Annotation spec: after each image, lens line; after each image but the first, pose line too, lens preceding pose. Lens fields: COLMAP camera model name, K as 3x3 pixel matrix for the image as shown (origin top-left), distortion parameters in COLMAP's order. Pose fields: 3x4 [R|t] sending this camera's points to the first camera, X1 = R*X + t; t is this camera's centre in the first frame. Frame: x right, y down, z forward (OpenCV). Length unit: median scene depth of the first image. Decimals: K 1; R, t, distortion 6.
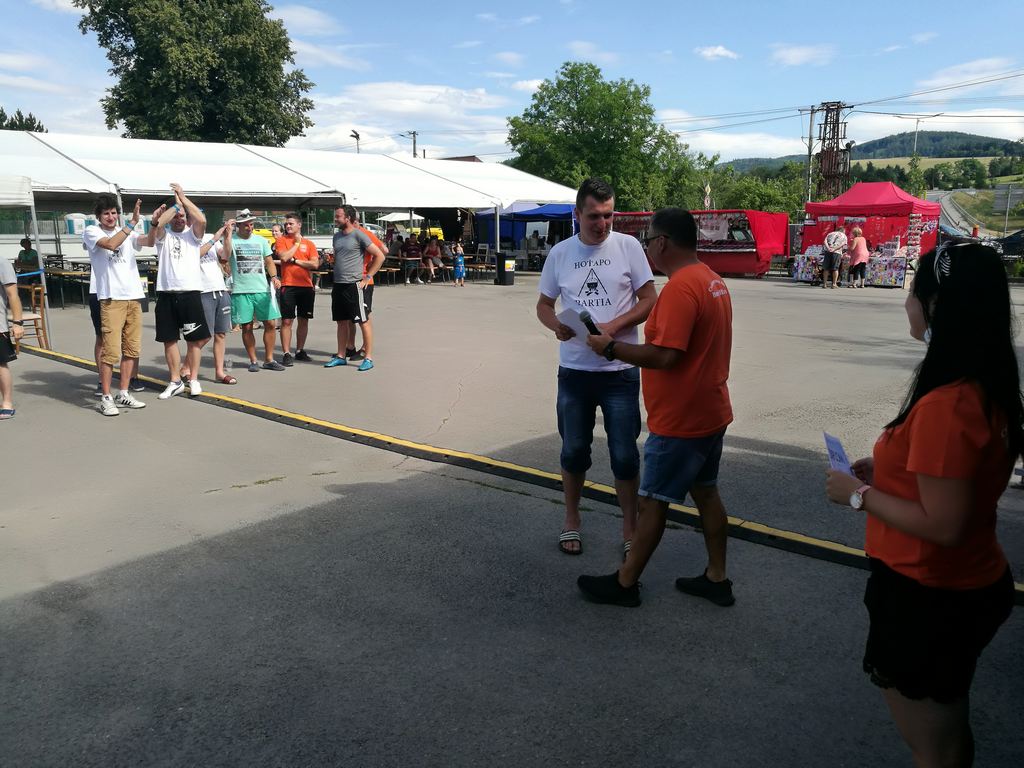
lens RADIAL K [[811.8, 0, 515.1], [0, 811.8, 382.6], [0, 0, 1]] dist [-0.039394, 0.079848]
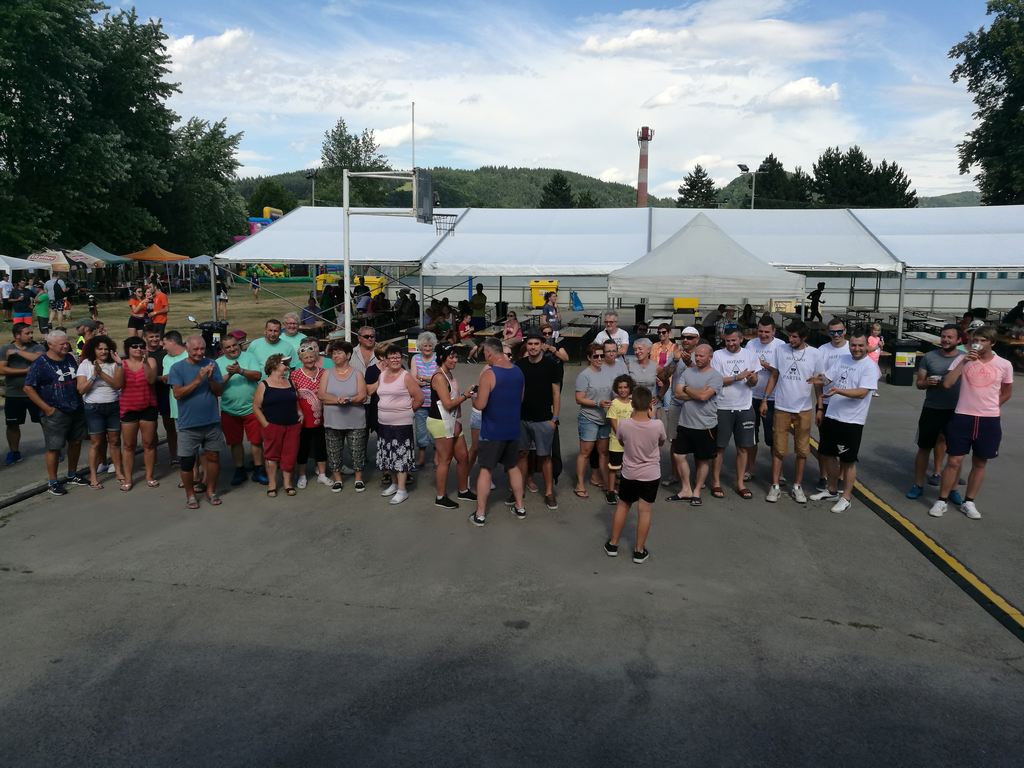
lens RADIAL K [[807.0, 0, 515.0], [0, 807.0, 388.2], [0, 0, 1]] dist [-0.005513, 0.021587]
pose [[0.575776, 0.135211, -0.806350, 0.216611], [-0.161092, 0.985659, 0.050250, -0.147296], [0.801581, 0.100964, 0.589300, -0.016278]]
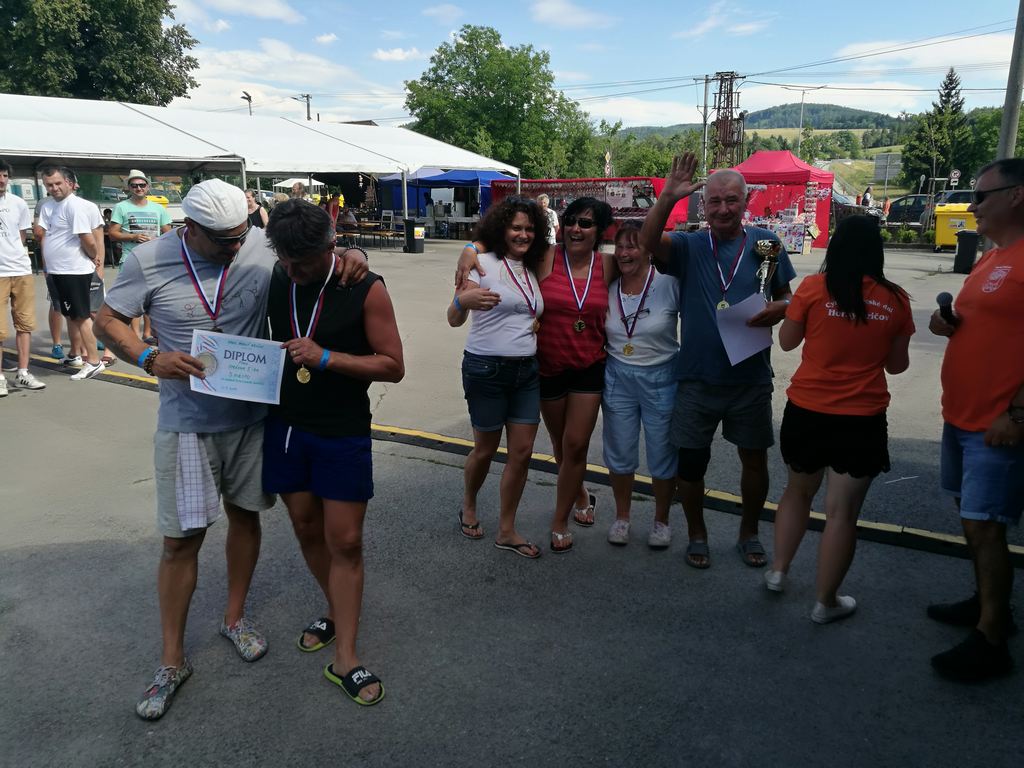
lens RADIAL K [[808.7, 0, 516.0], [0, 808.7, 382.9], [0, 0, 1]] dist [-0.029288, 0.060599]
pose [[0.992177, -0.025942, 0.122110, -0.052856], [0.021101, 0.998946, 0.040769, -0.004333], [-0.123039, -0.037873, 0.991679, 0.039182]]
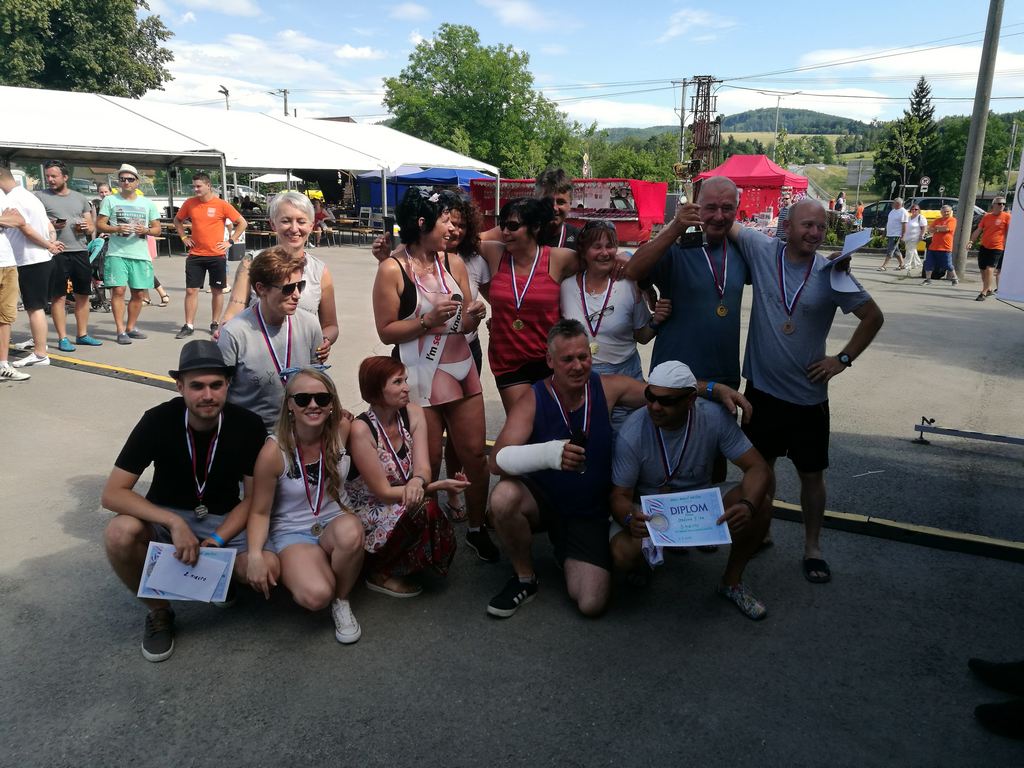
lens RADIAL K [[808.7, 0, 516.0], [0, 808.7, 382.9], [0, 0, 1]] dist [-0.029288, 0.060599]
pose [[0.988143, -0.015791, 0.152723, -0.067687], [0.009421, 0.999059, 0.042338, -0.001089], [-0.153248, -0.040397, 0.987362, 0.012620]]
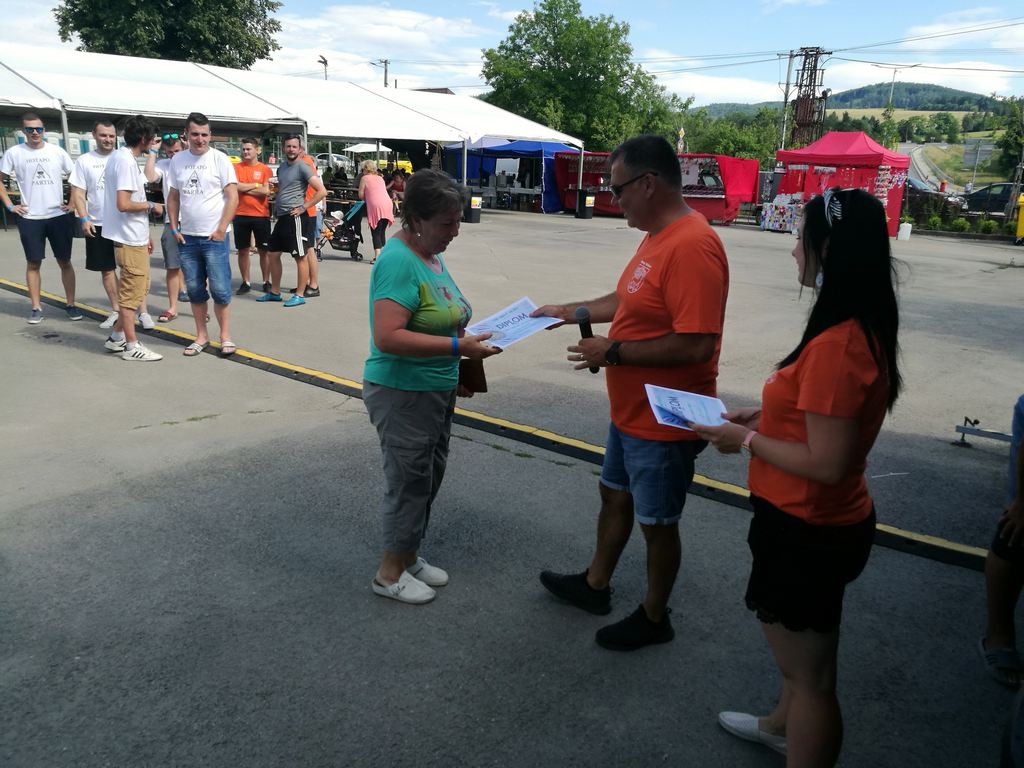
lens RADIAL K [[808.7, 0, 516.0], [0, 808.7, 382.9], [0, 0, 1]] dist [-0.029288, 0.060599]
pose [[0.998722, 0.028324, 0.041859, 0.024981], [-0.031357, 0.996790, 0.073669, -0.002453], [-0.039638, -0.074888, 0.996404, 0.026476]]
